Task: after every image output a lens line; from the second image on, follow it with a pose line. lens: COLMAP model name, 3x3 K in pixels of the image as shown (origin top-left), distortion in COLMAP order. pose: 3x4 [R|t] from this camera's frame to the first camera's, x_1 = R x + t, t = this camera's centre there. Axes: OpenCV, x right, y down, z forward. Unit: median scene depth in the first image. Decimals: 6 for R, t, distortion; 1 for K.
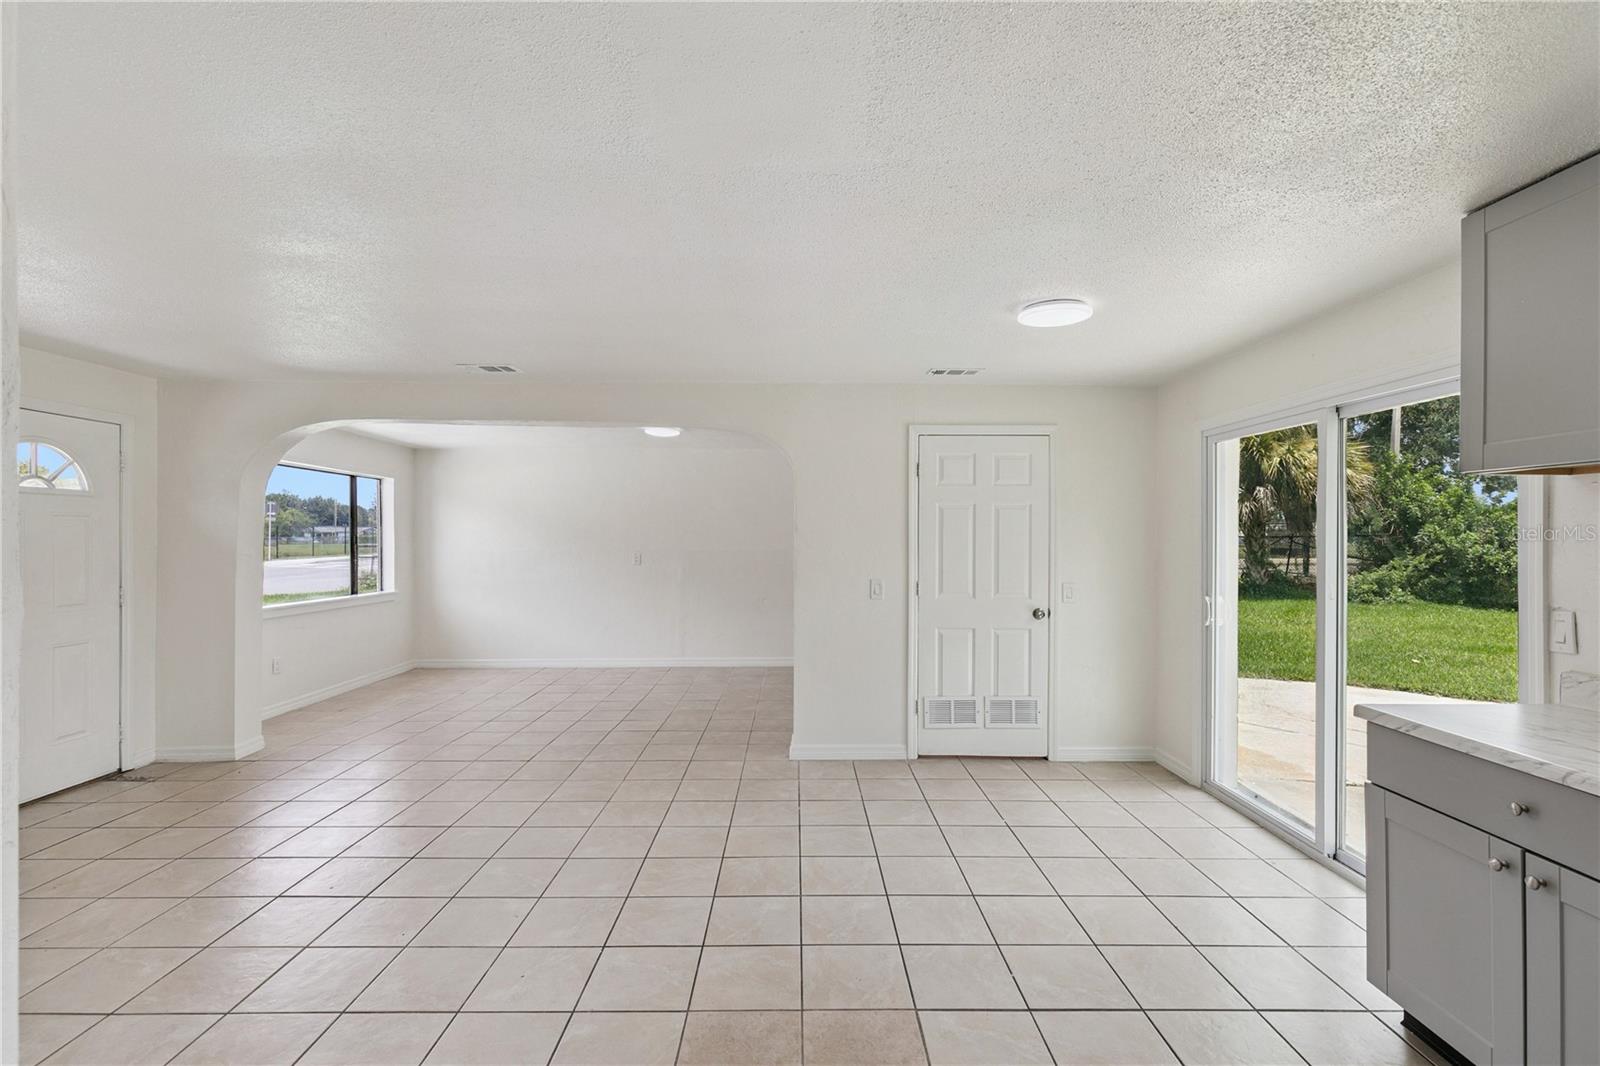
lens RADIAL K [[716.1, 0, 810.5], [0, 716.1, 533.0], [0, 0, 1]] dist [-0.000632, -0.000120]
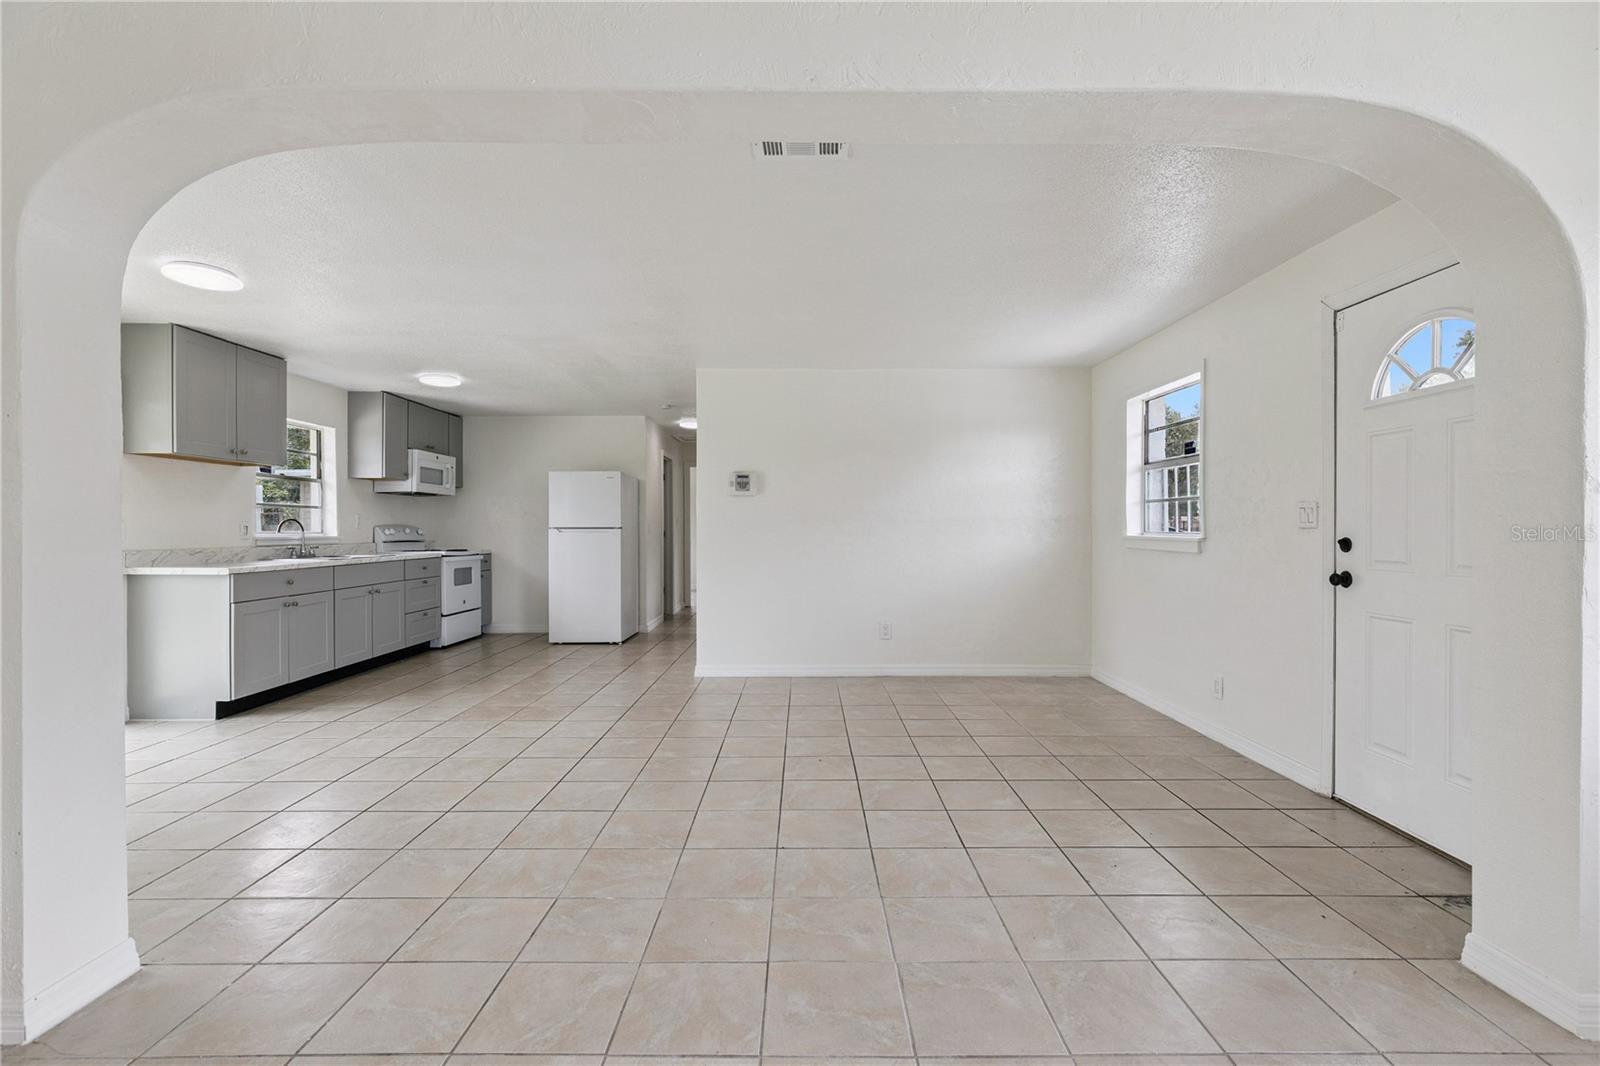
lens RADIAL K [[716.1, 0, 810.5], [0, 716.1, 533.0], [0, 0, 1]] dist [-0.000632, -0.000120]
pose [[-0.999933, -0.003808, 0.010925, -0.420188], [-0.003767, 0.999986, 0.003789, 0.060153], [-0.010939, 0.003748, -0.999933, 1.412957]]
